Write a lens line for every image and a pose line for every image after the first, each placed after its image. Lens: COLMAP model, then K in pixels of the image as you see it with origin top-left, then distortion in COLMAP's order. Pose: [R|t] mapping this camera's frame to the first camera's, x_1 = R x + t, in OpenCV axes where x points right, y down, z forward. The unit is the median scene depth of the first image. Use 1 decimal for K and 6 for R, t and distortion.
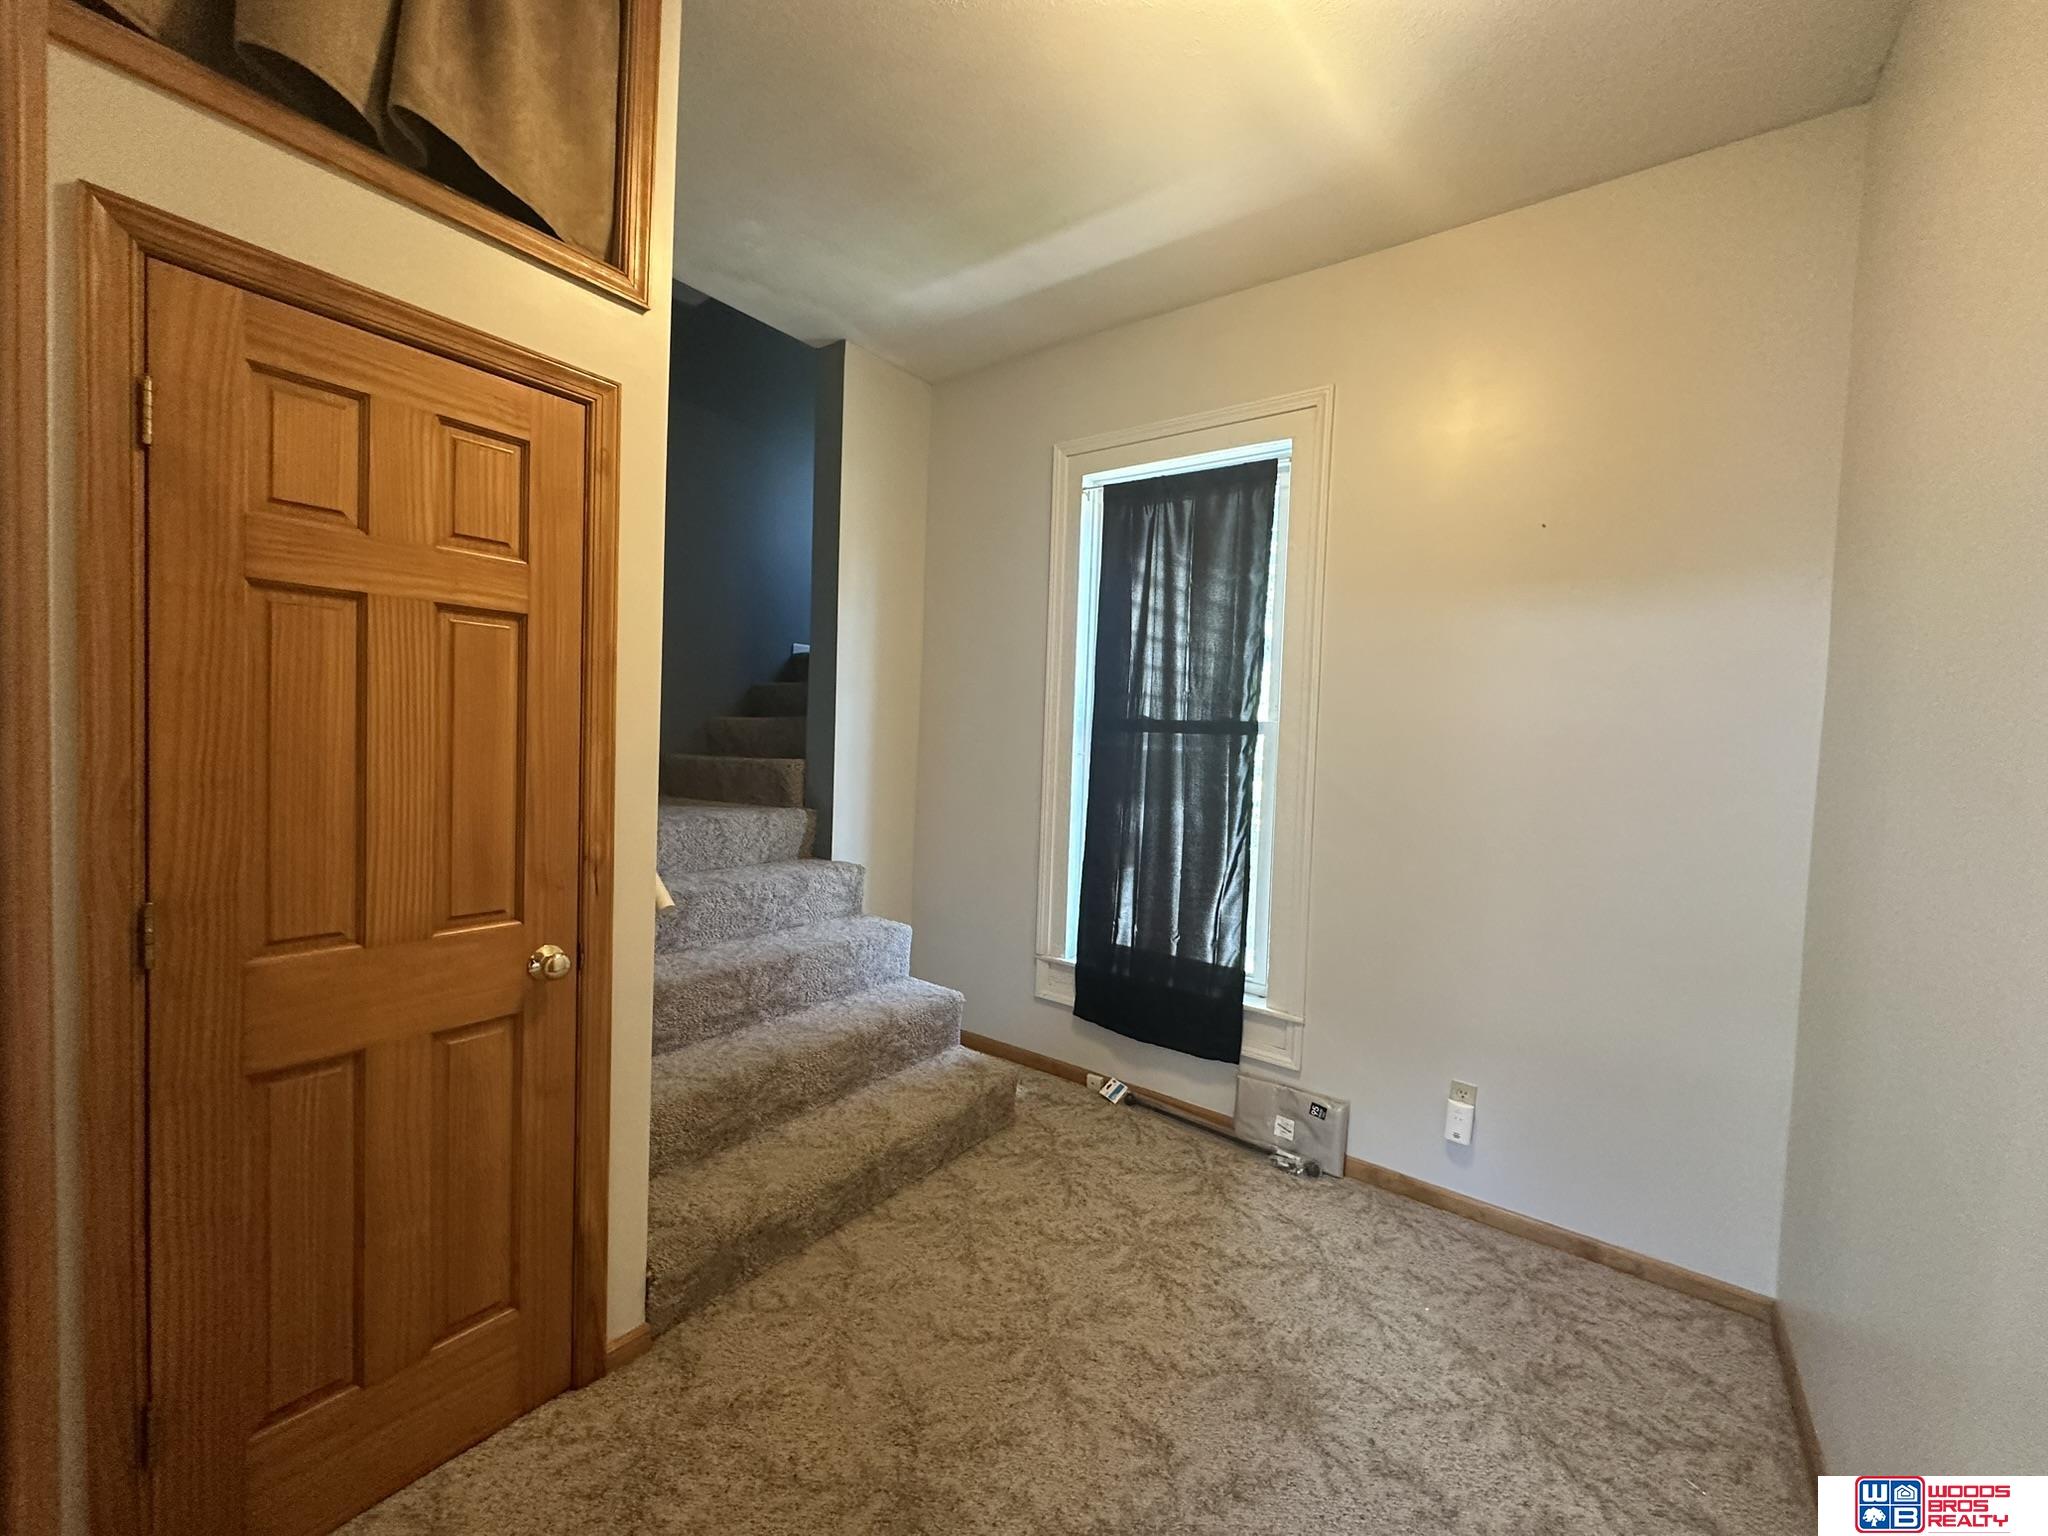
lens RADIAL K [[816.9, 0, 1025.6], [0, 816.9, 767.1], [0, 0, 1]] dist [-0.000283, 0.000455]
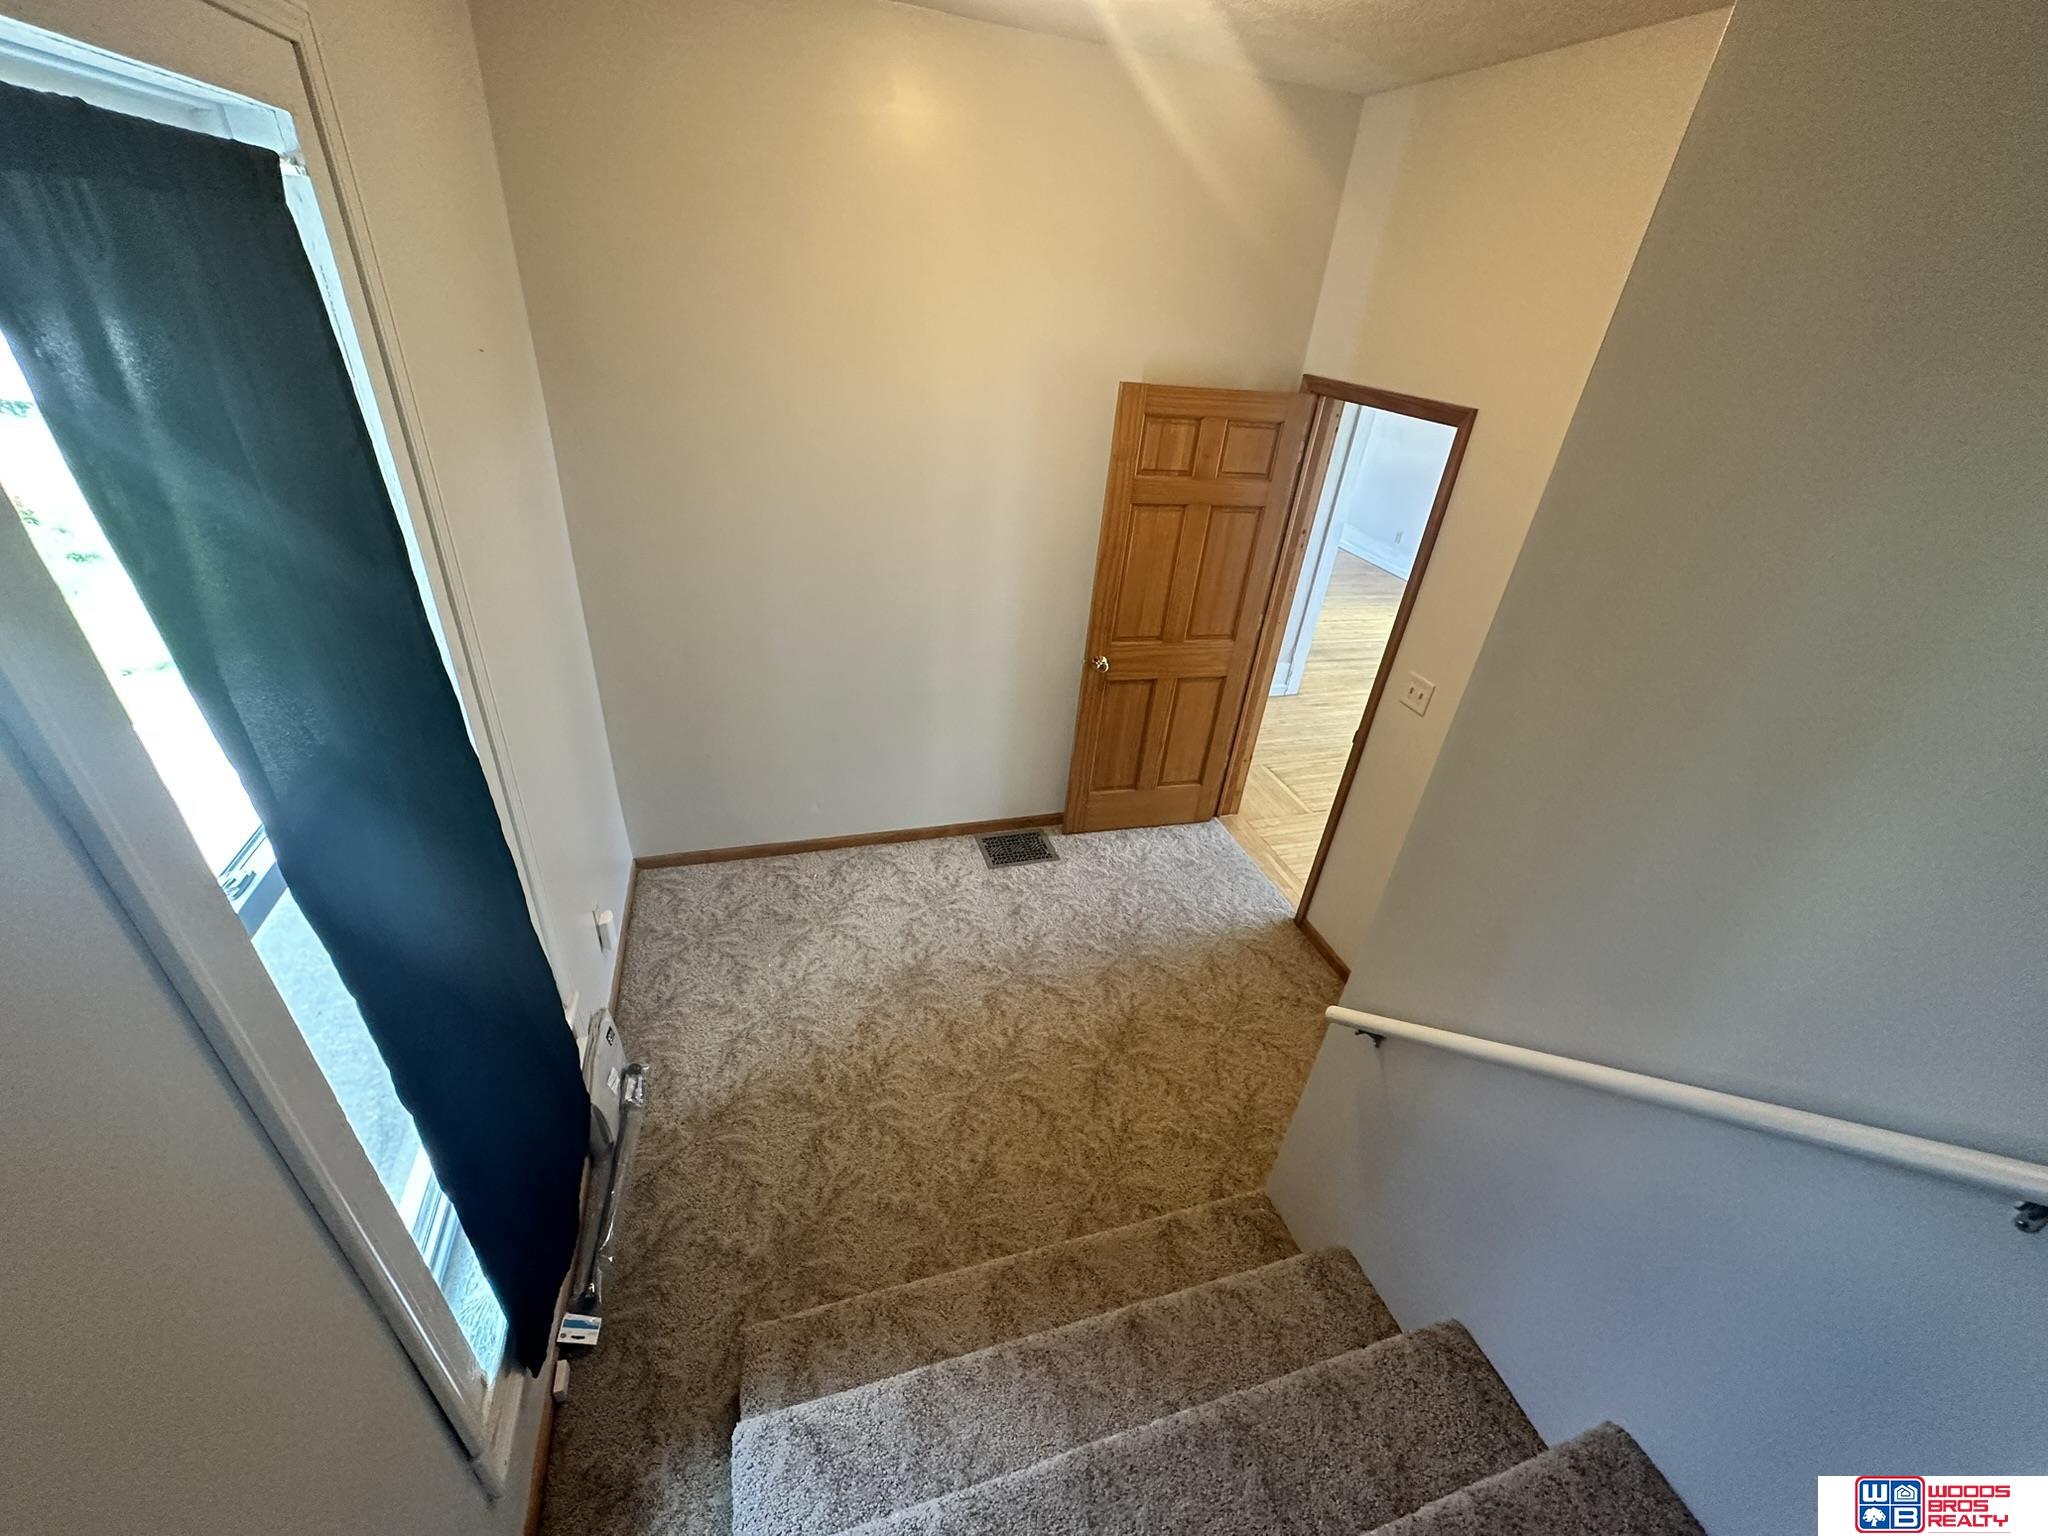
lens RADIAL K [[816.9, 0, 1025.6], [0, 816.9, 767.1], [0, 0, 1]] dist [-0.000283, 0.000455]
pose [[-0.797614, -0.398652, 0.452646, -0.464937], [-0.095707, 0.824587, 0.557581, -0.578281], [-0.595527, 0.401413, -0.695856, 1.768607]]
